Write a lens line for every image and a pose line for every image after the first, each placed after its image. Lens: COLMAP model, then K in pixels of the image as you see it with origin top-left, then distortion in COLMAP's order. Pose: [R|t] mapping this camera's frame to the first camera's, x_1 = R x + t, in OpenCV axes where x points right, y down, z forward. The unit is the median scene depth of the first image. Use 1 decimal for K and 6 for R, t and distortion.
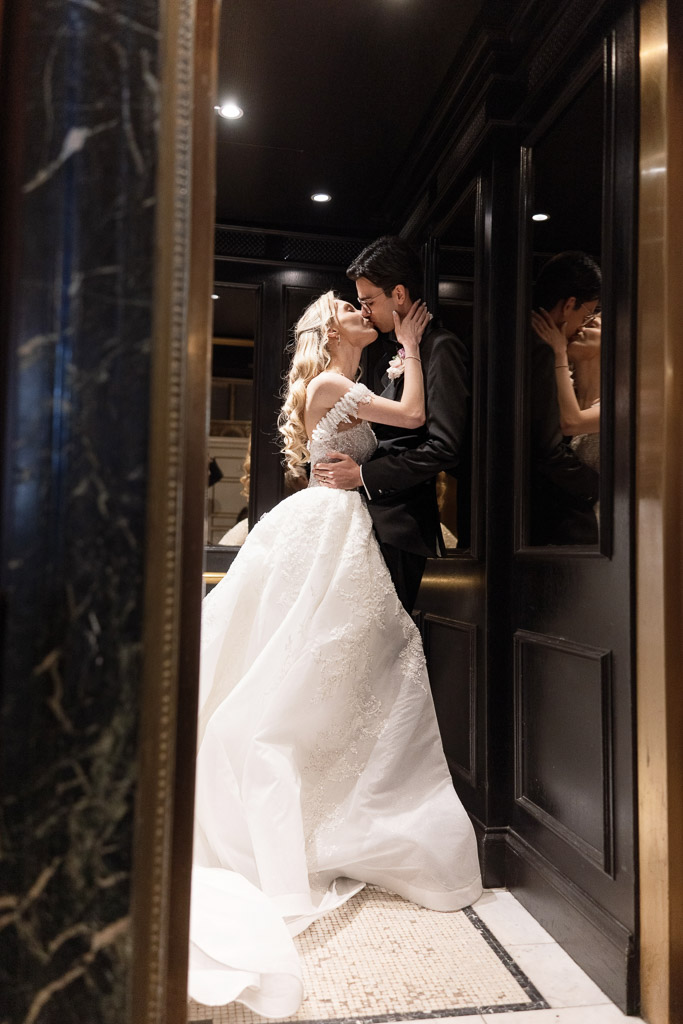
lens RADIAL K [[822.3, 0, 311.4], [0, 822.3, 492.2], [0, 0, 1]] dist [0.081211, -0.143413]
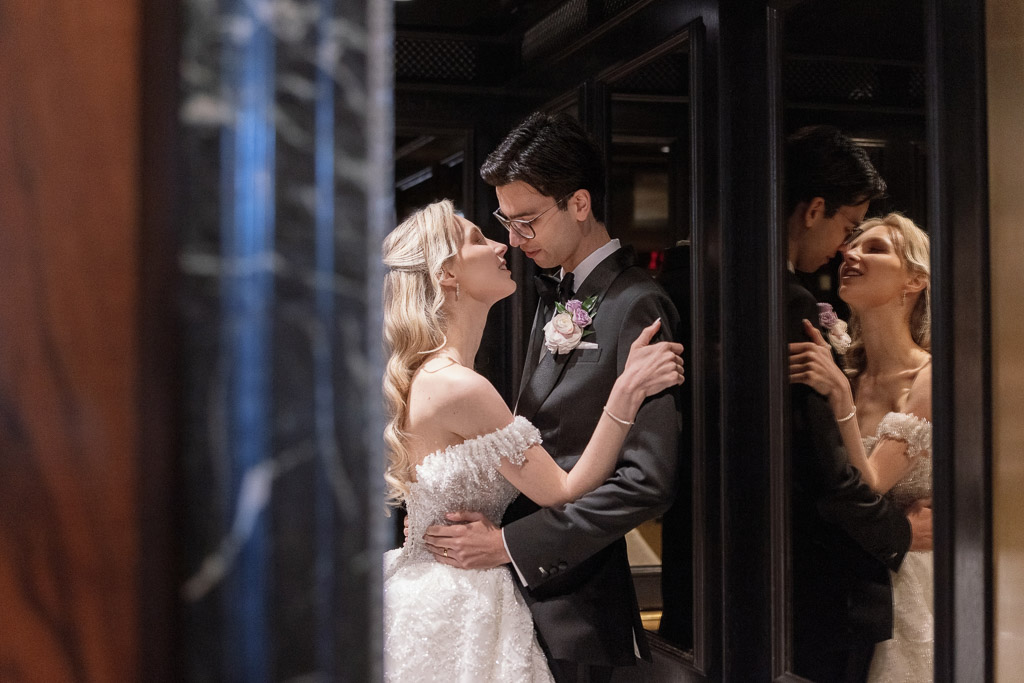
lens RADIAL K [[1505.3, 0, 513.8], [0, 1505.3, 355.0], [0, 0, 1]] dist [0.017672, 0.038746]
pose [[0.988133, -0.023810, 0.151744, -0.123109], [0.014868, 0.998100, 0.059788, -0.278100], [-0.152880, -0.056822, 0.986610, -0.074733]]
